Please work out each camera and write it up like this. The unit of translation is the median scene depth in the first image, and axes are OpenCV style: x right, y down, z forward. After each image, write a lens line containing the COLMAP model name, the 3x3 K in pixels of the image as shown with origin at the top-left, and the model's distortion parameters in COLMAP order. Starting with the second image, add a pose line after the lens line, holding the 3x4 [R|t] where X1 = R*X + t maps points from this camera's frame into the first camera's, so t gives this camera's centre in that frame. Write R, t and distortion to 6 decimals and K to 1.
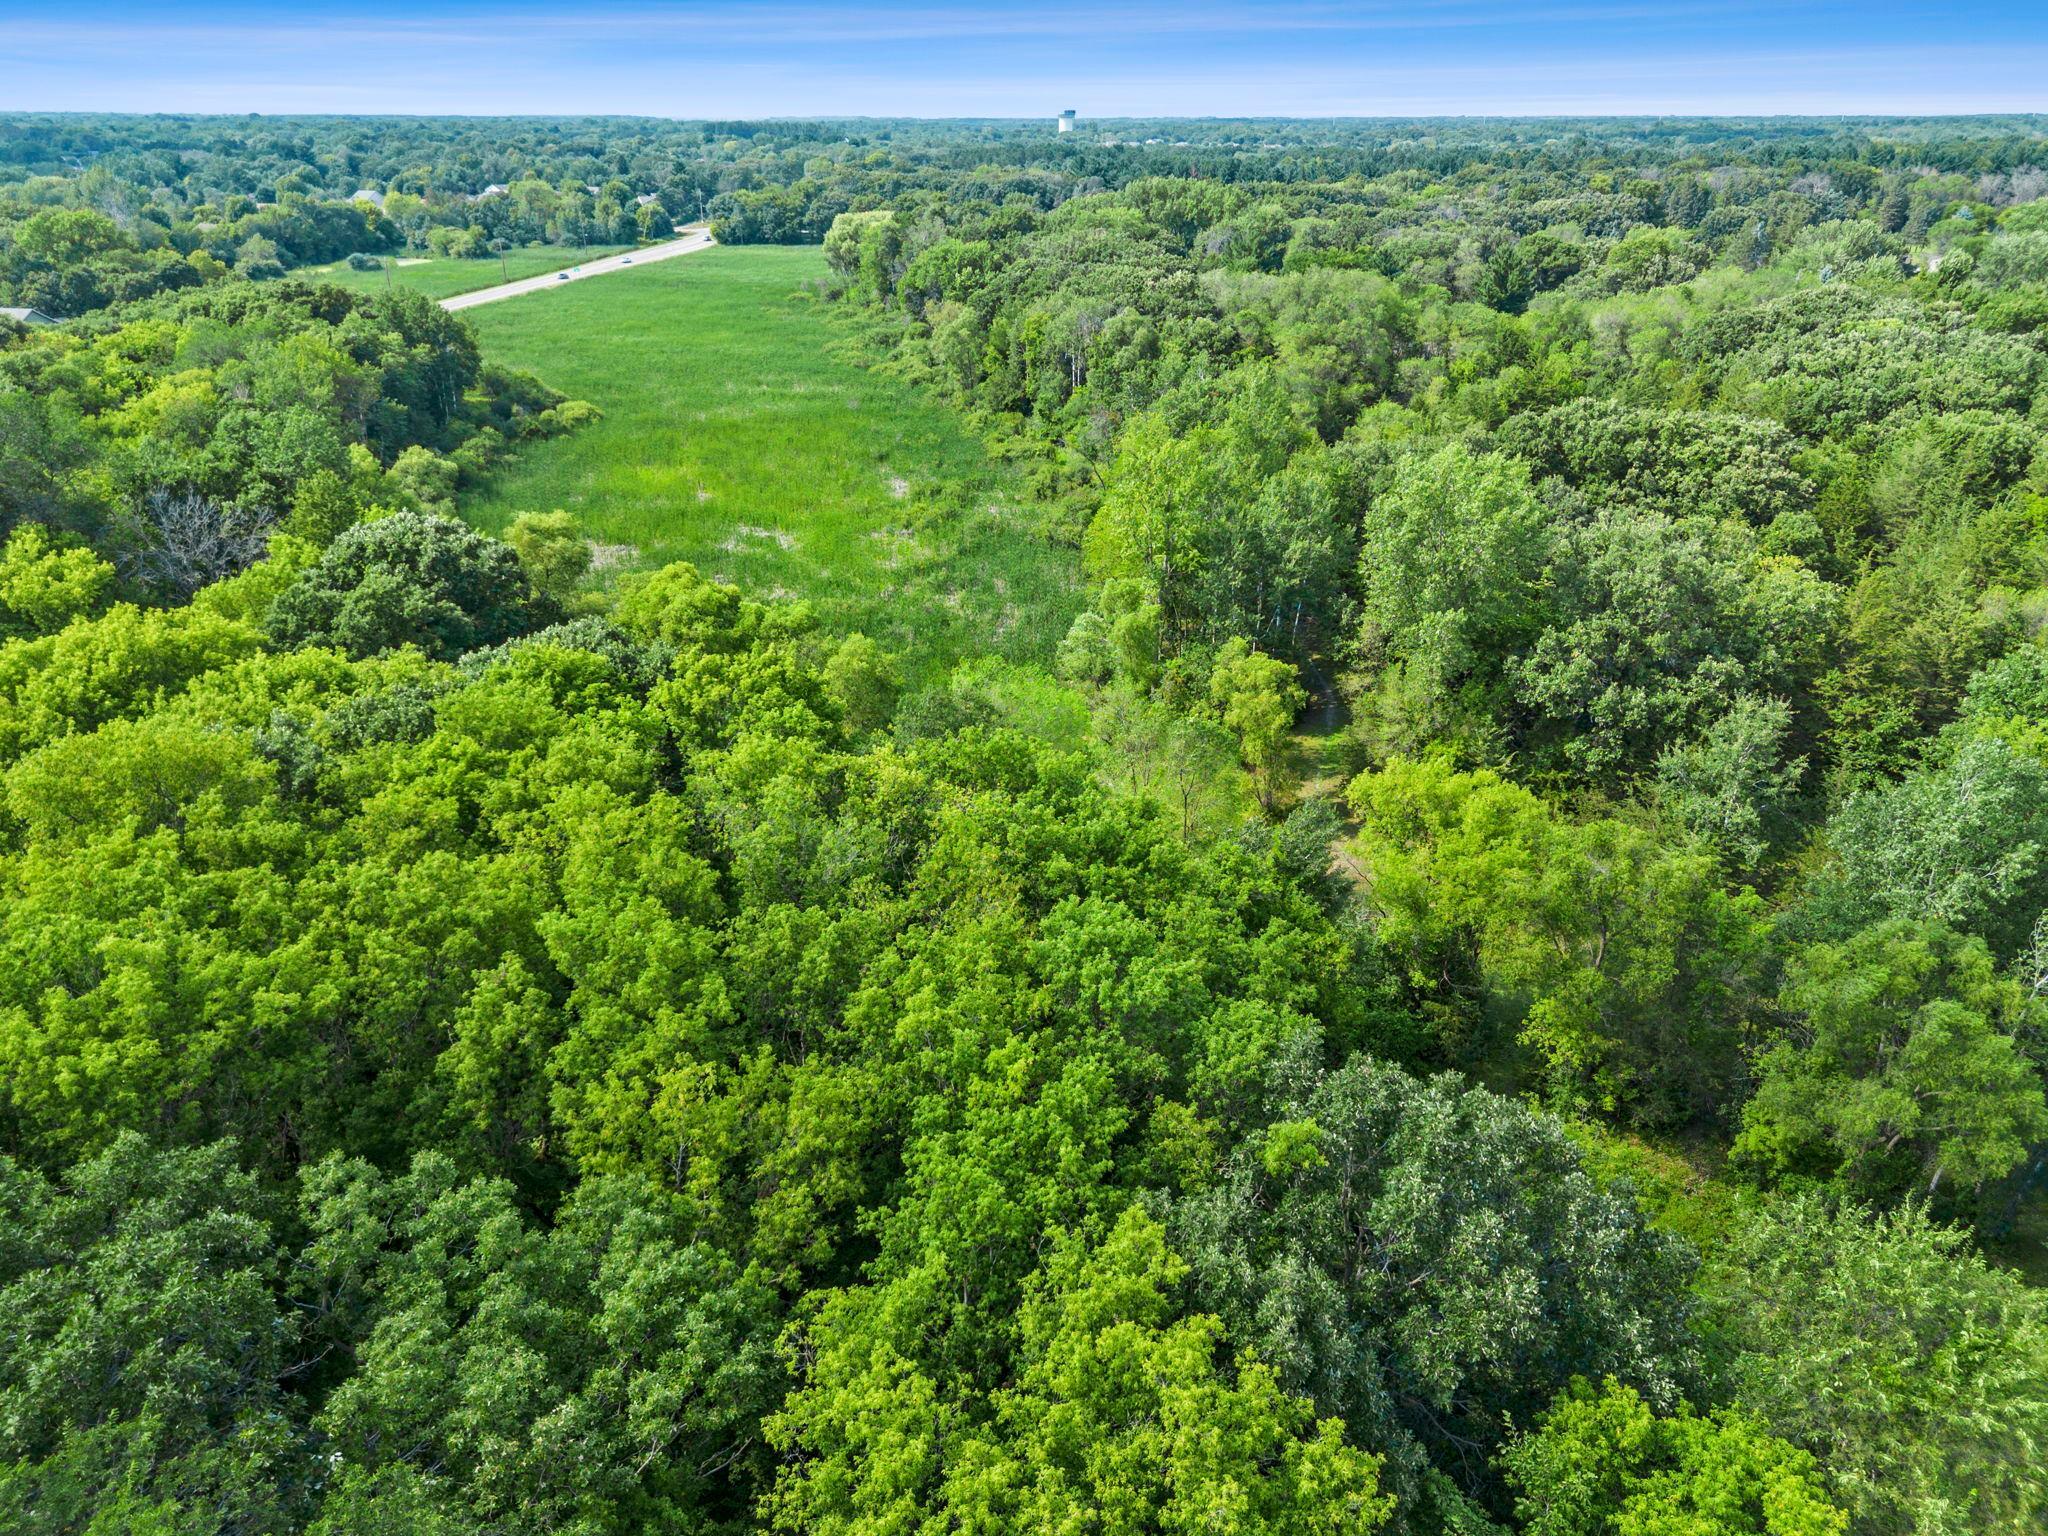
lens RADIAL K [[1475.3, 0, 1082.3], [0, 1475.3, 767.8], [0, 0, 1]] dist [0.005606, 0.003596]
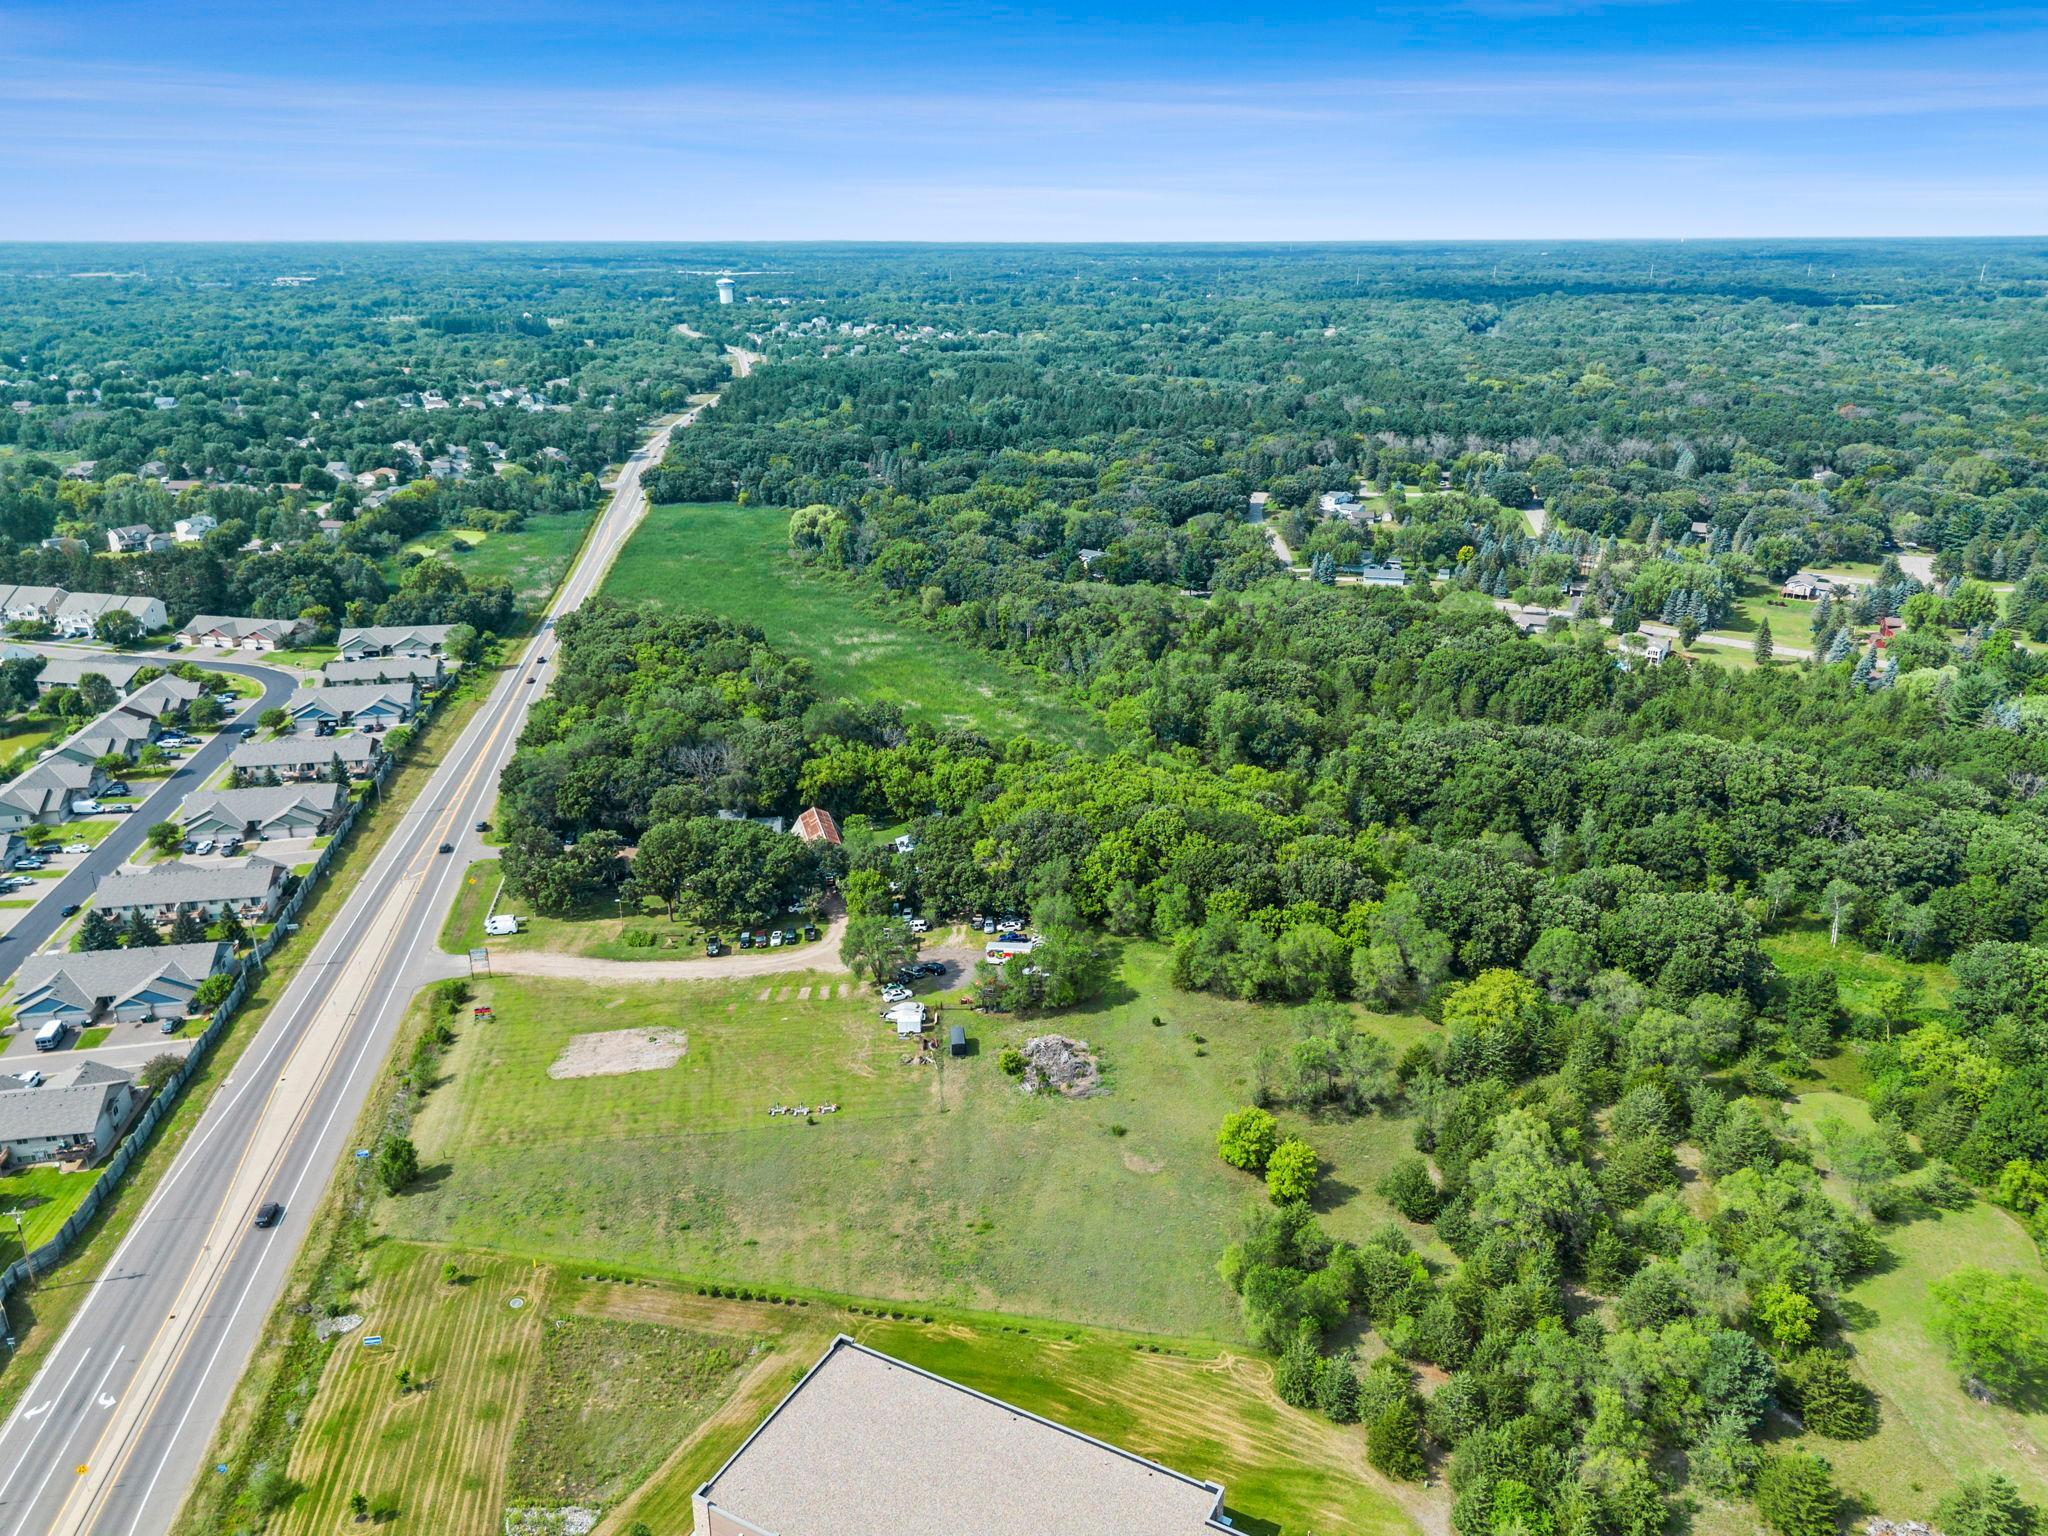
lens RADIAL K [[1420.3, 0, 1024.0], [0, 1420.3, 768.0], [0, 0, 1]] dist [0.037910, -0.004581]
pose [[0.975840, -0.092601, 0.197894, -0.823107], [0.104308, 0.993310, -0.049557, 0.095454], [-0.191981, 0.069002, 0.978970, -2.036655]]
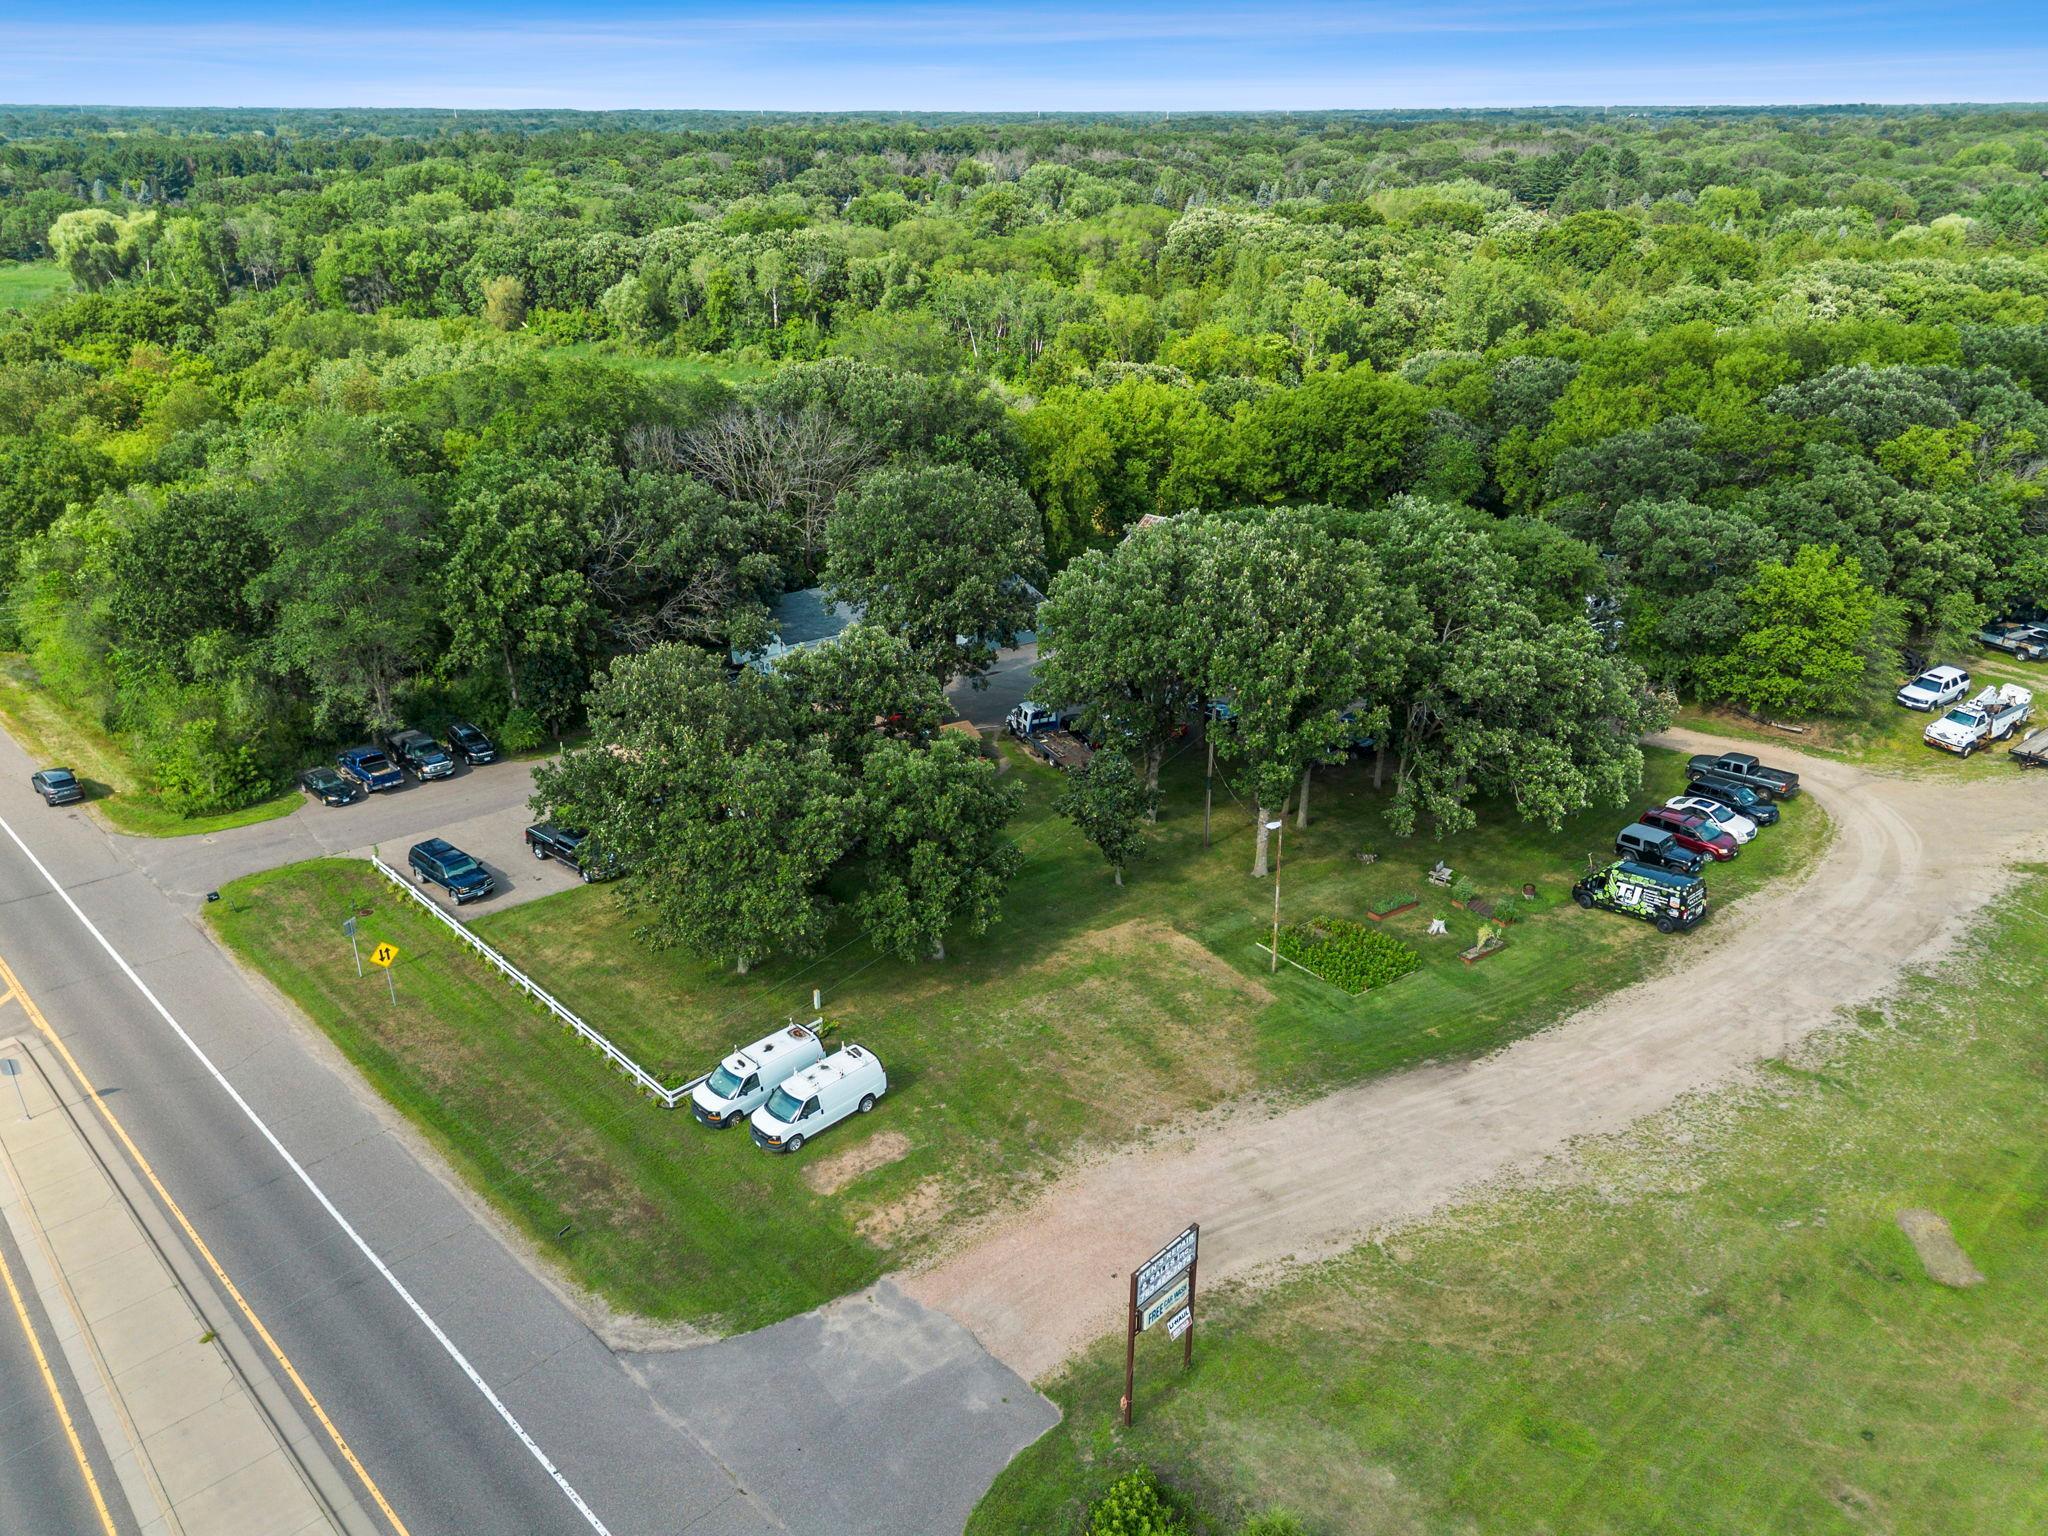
lens RADIAL K [[1420.3, 0, 1024.0], [0, 1420.3, 768.0], [0, 0, 1]] dist [0.037910, -0.004581]
pose [[0.695252, -0.311360, 0.647826, -1.427411], [0.303352, 0.944209, 0.128248, 0.008228], [-0.651615, 0.107355, 0.750915, -0.043809]]
